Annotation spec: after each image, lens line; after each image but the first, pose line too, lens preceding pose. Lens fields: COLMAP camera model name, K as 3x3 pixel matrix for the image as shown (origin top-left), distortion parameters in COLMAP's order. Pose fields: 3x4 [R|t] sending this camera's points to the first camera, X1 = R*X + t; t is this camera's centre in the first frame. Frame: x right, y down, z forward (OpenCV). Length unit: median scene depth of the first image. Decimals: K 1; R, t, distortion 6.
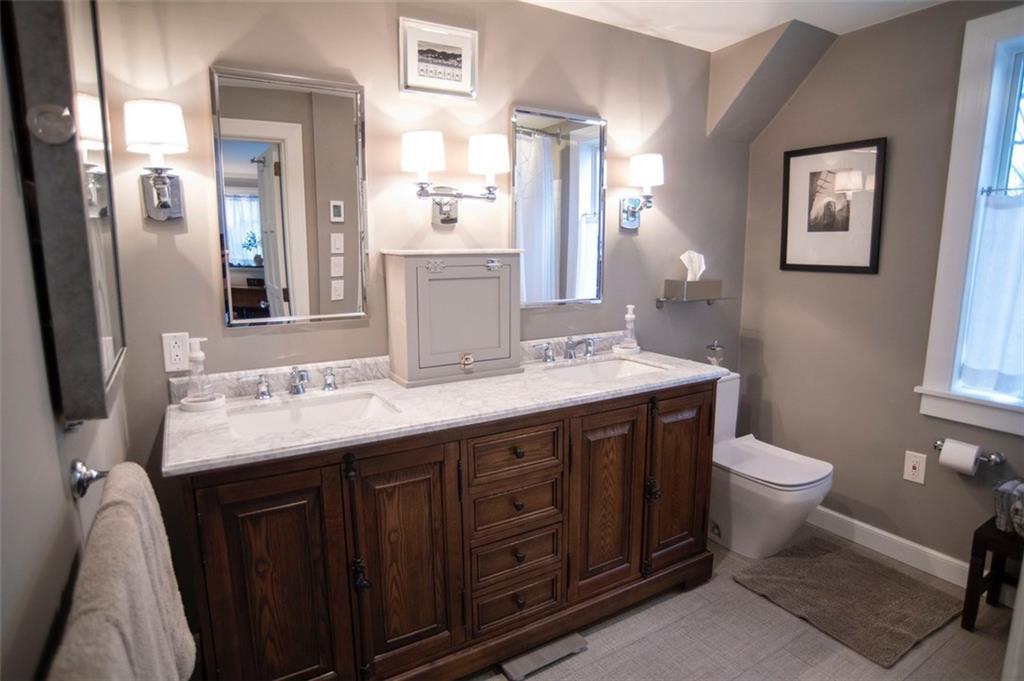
lens RADIAL K [[573.4, 0, 511.9], [0, 573.4, 339.5], [0, 0, 1]] dist [0.003293, 0.001440]
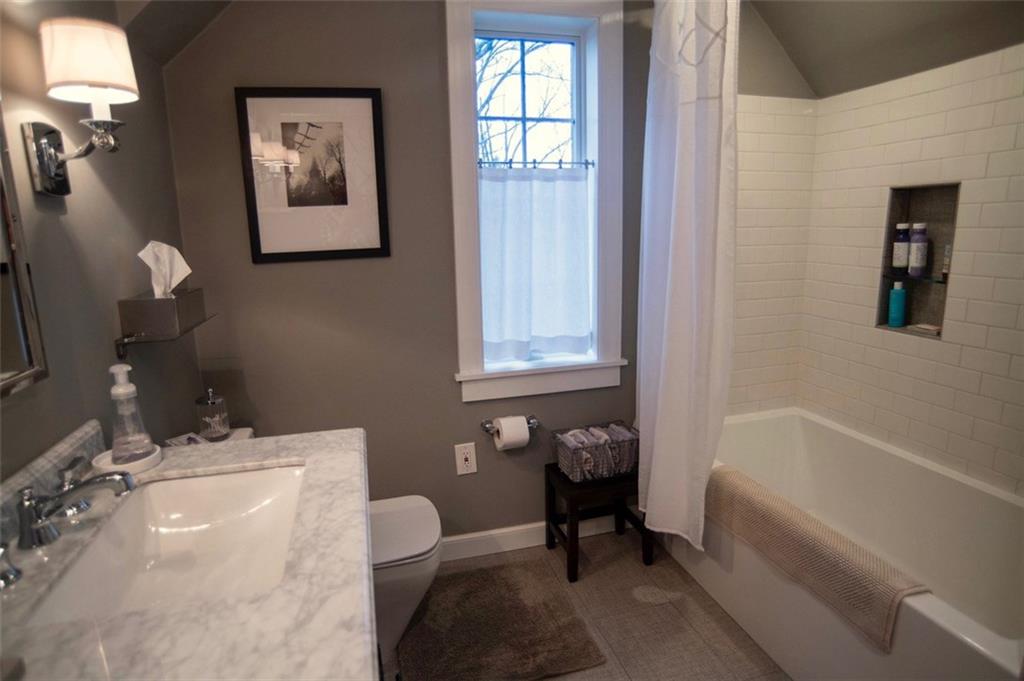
lens RADIAL K [[586.5, 0, 510.0], [0, 586.5, 342.3], [0, 0, 1]] dist [-0.056613, 0.000696]
pose [[0.294315, -0.206622, 0.933106, -0.122213], [0.182795, 0.970495, 0.157245, -0.094094], [-0.938064, 0.124287, 0.323401, 0.573435]]
